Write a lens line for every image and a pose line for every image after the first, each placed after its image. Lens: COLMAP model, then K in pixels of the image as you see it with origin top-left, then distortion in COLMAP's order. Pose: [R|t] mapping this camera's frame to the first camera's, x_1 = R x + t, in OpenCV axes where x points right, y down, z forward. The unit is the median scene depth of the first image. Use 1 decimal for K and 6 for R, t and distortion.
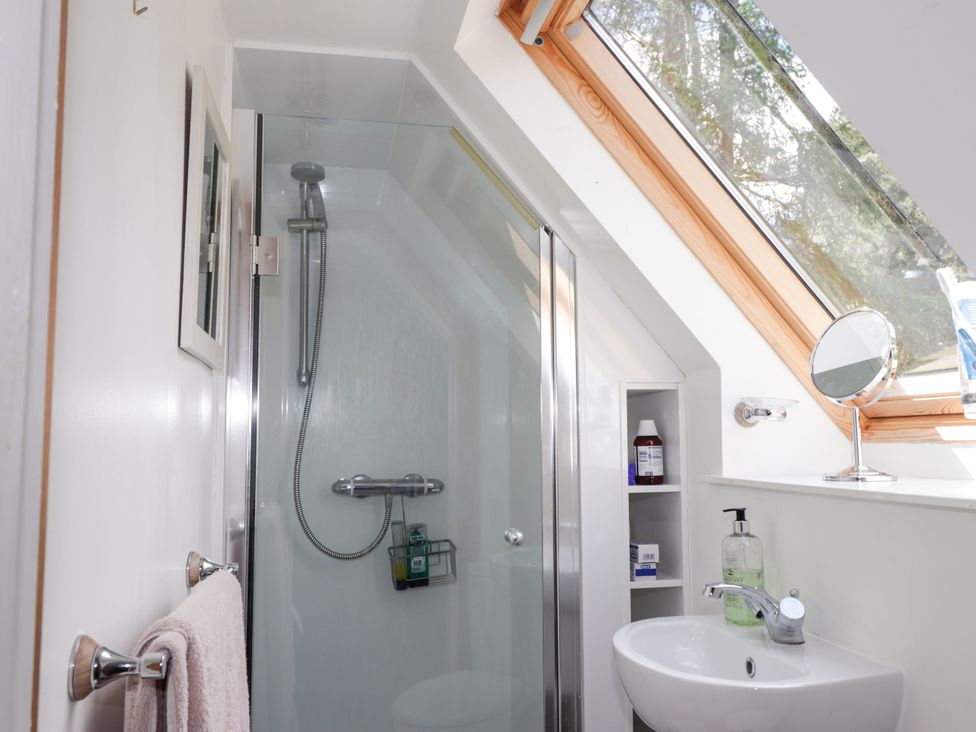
lens RADIAL K [[869.9, 0, 503.5], [0, 869.9, 365.2], [0, 0, 1]] dist [-0.000275, -0.002768]
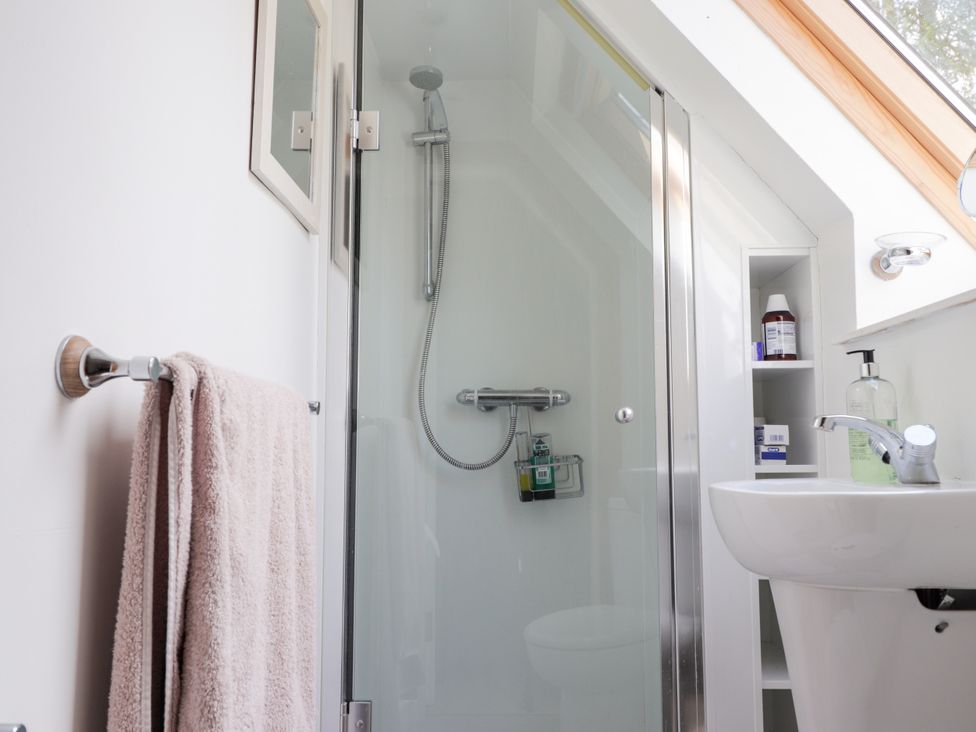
lens RADIAL K [[869.2, 0, 488.0], [0, 869.2, 366.0], [0, 0, 1]] dist [-0.002334, 0.004801]
pose [[0.973623, -0.016364, -0.227577, 0.079198], [0.014075, 0.999833, -0.011678, 0.146407], [0.227730, 0.008167, 0.973690, 0.056381]]
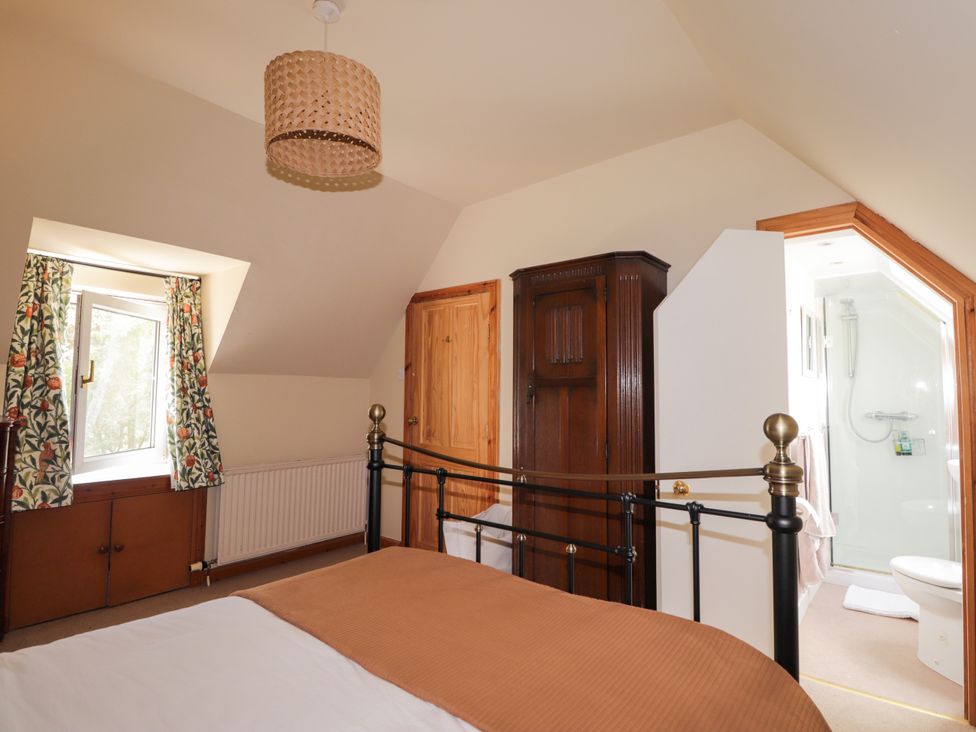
lens RADIAL K [[526.7, 0, 481.3], [0, 526.7, 365.7], [0, 0, 1]] dist [-0.001139, -0.010363]
pose [[0.625071, -0.035453, -0.779763, 0.415517], [0.059969, 0.998197, 0.002687, -0.111339], [0.778261, -0.048441, 0.626070, -1.168643]]
